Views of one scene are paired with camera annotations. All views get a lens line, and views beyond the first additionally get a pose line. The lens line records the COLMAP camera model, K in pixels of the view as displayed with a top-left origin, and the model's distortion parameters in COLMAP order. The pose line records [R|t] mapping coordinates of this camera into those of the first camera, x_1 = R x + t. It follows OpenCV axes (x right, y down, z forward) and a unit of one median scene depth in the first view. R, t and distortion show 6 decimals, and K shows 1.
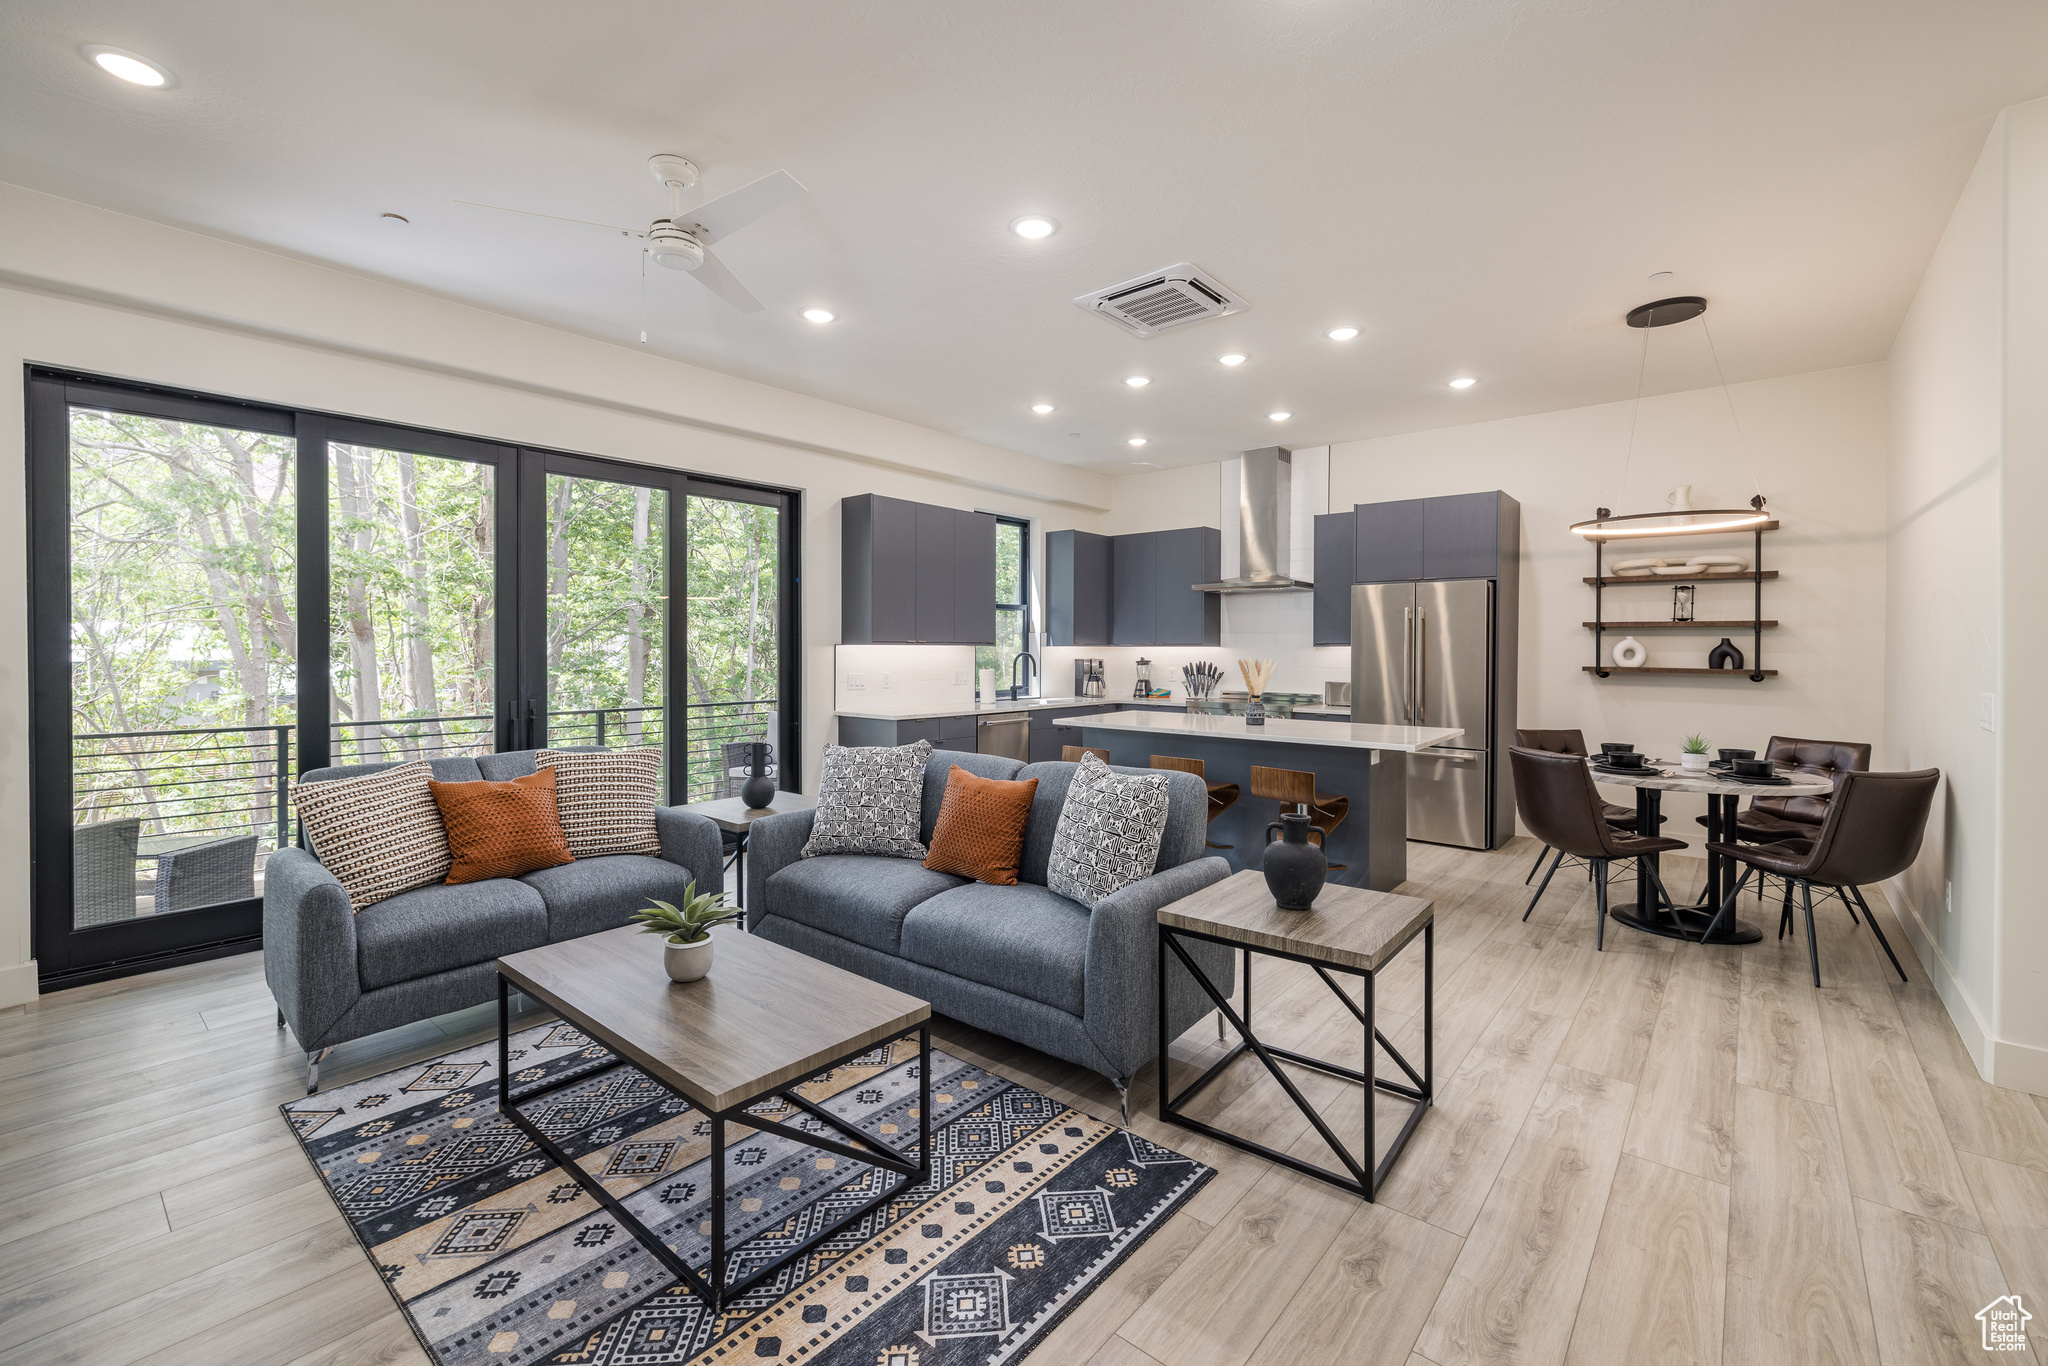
lens RADIAL K [[870.0, 0, 1017.4], [0, 870.0, 652.9], [0, 0, 1]] dist [-0.006640, 0.001026]
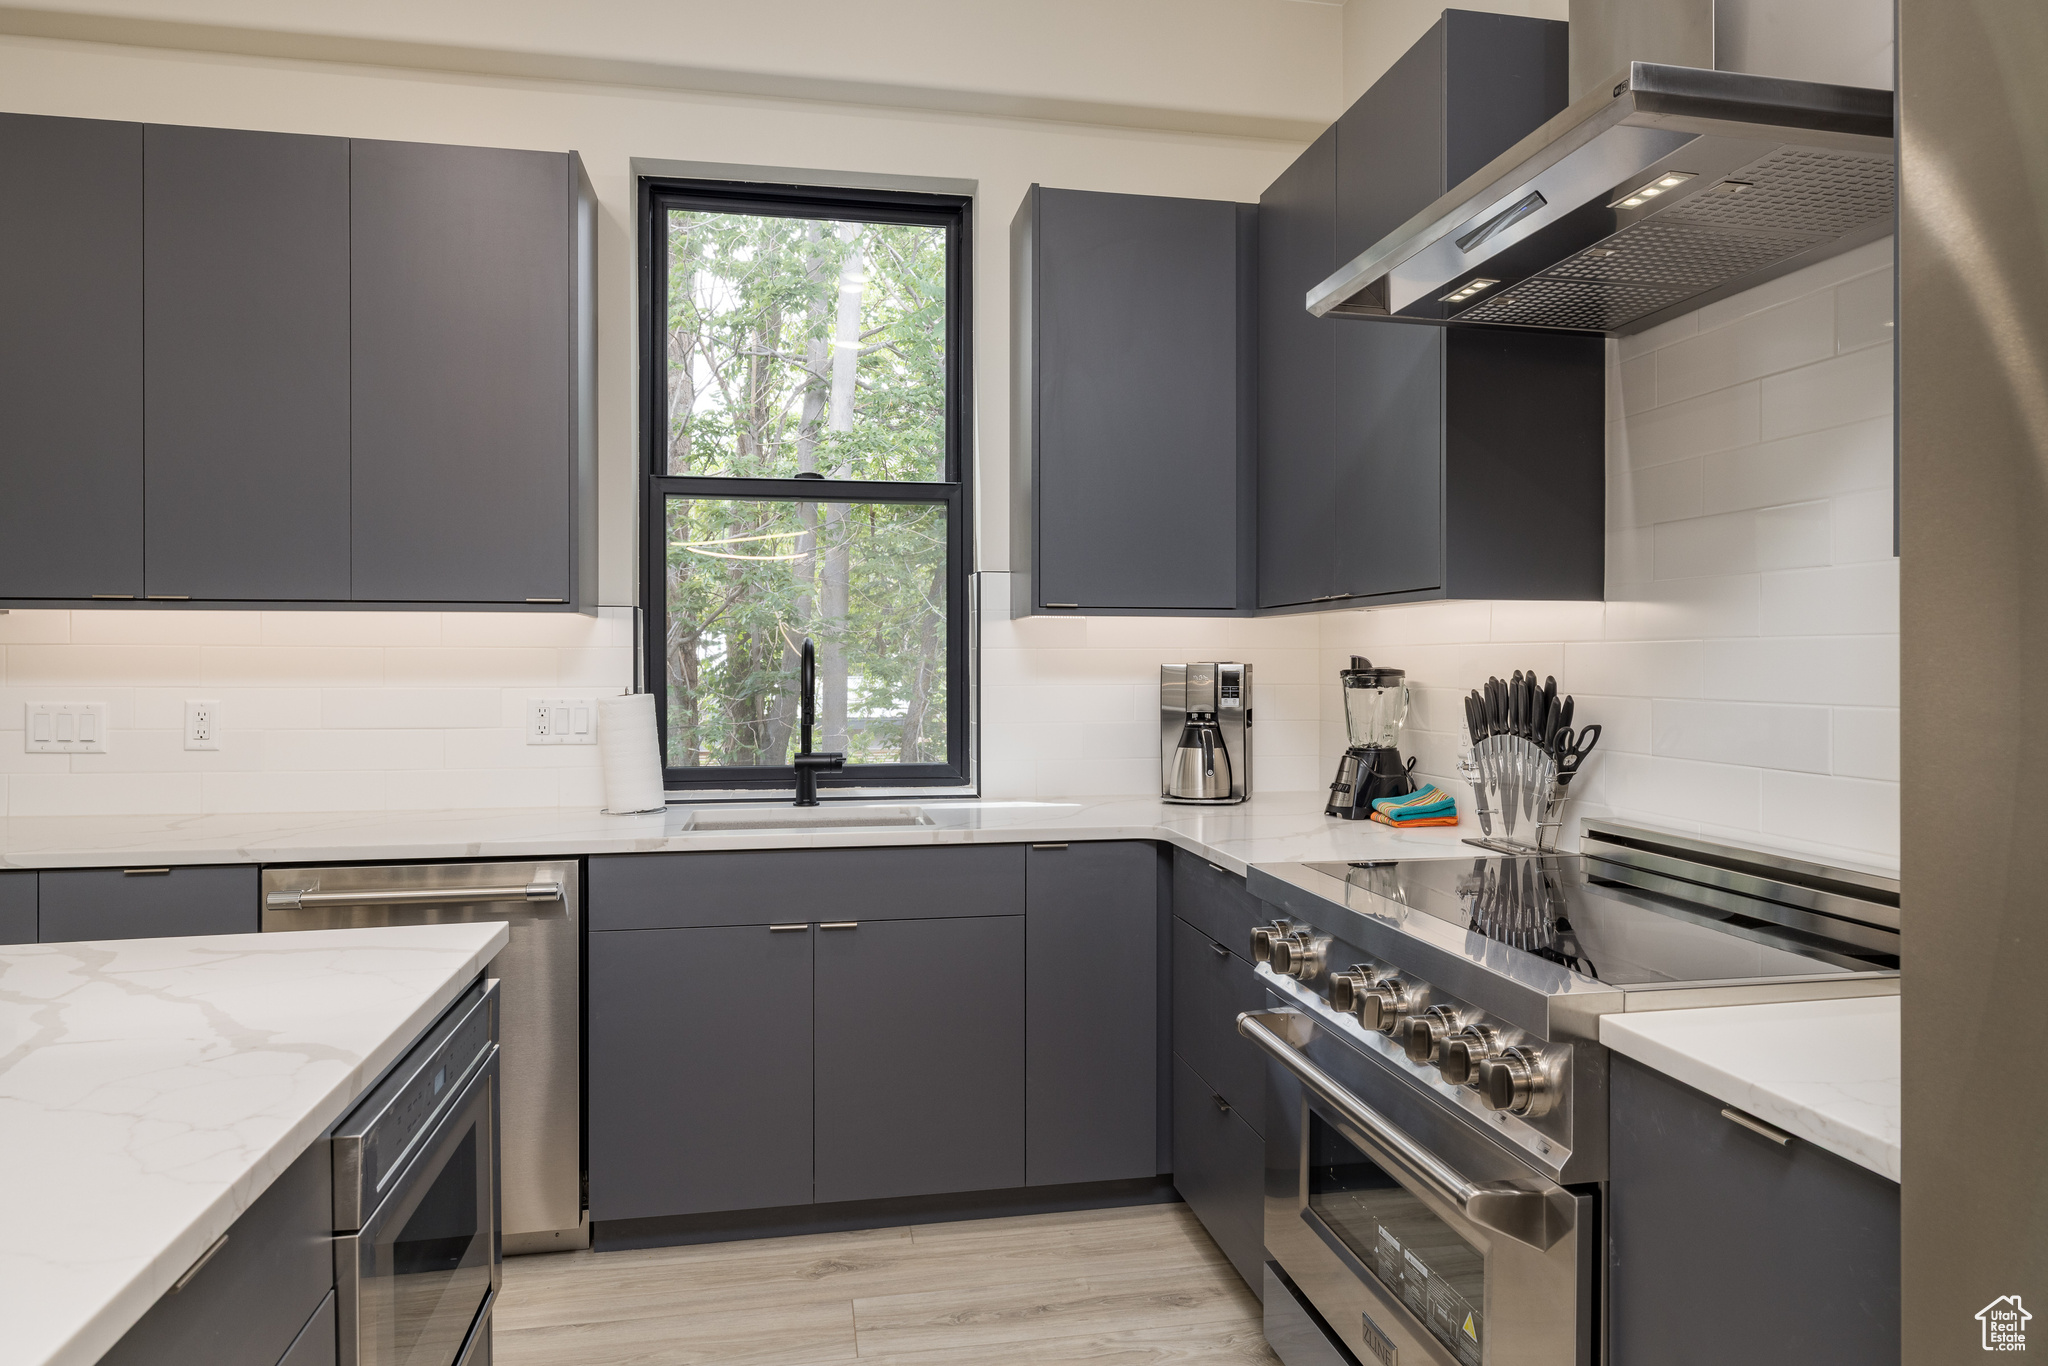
lens RADIAL K [[1336.6, 0, 1032.1], [0, 1336.6, 676.8], [0, 0, 1]] dist [0.001151, 0.000513]
pose [[0.781563, 0.003101, -0.623818, 0.484344], [0.001248, 0.999978, 0.006535, 0.013289], [0.623825, -0.005886, 0.781542, 1.009129]]
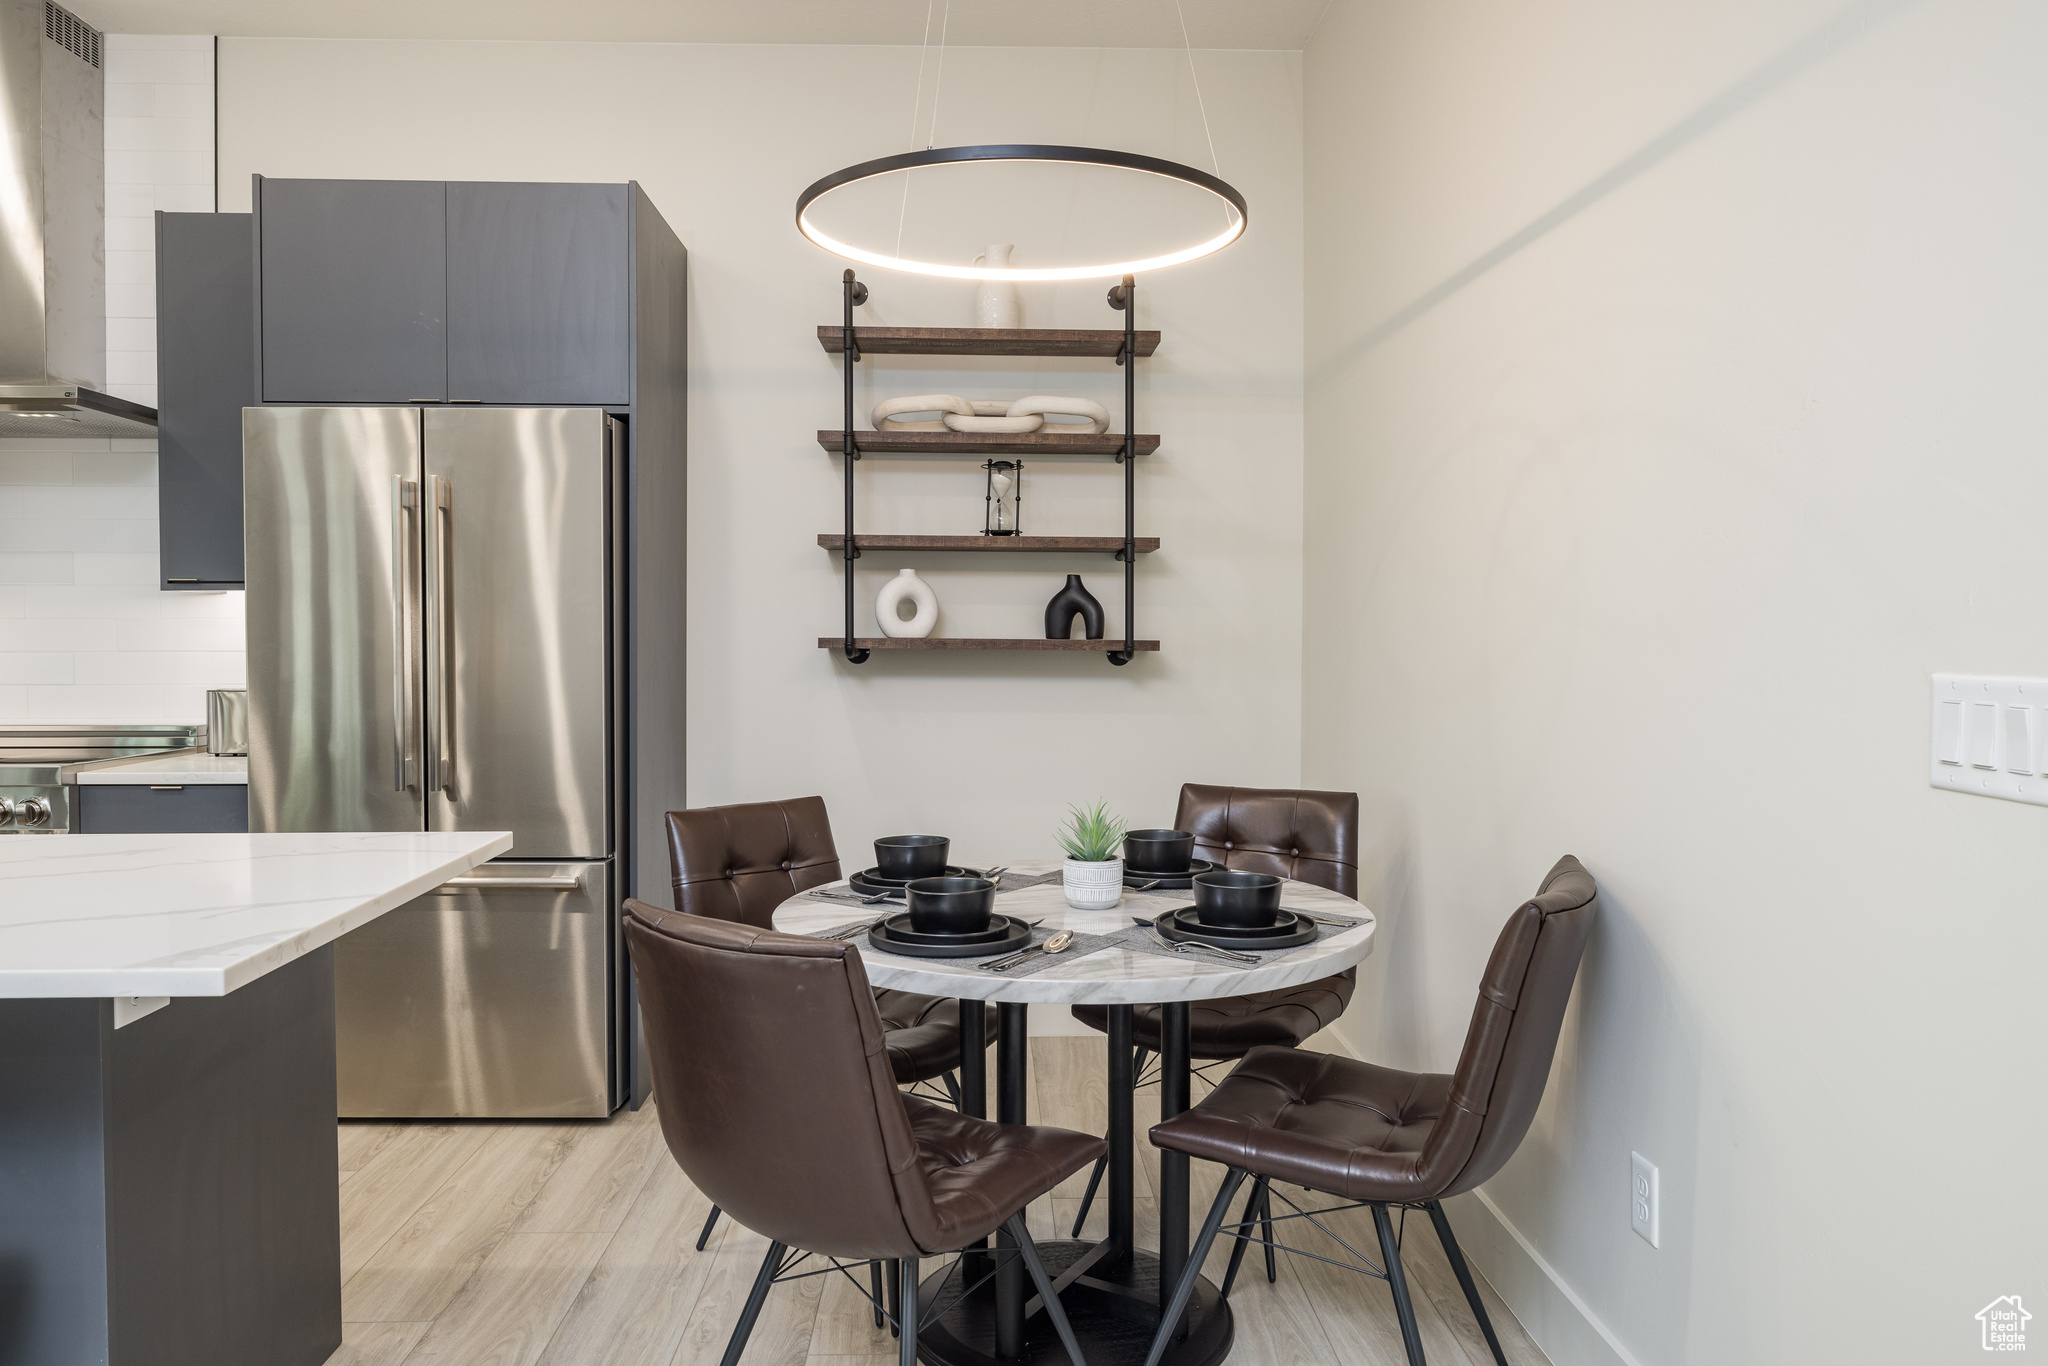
lens RADIAL K [[1418.5, 0, 1023.5], [0, 1418.5, 680.8], [0, 0, 1]] dist [0.004317, -0.001875]
pose [[0.740643, -0.024834, 0.671440, 0.282879], [0.003942, 0.999460, 0.032618, 0.015930], [-0.671887, -0.021512, 0.740341, 0.456868]]
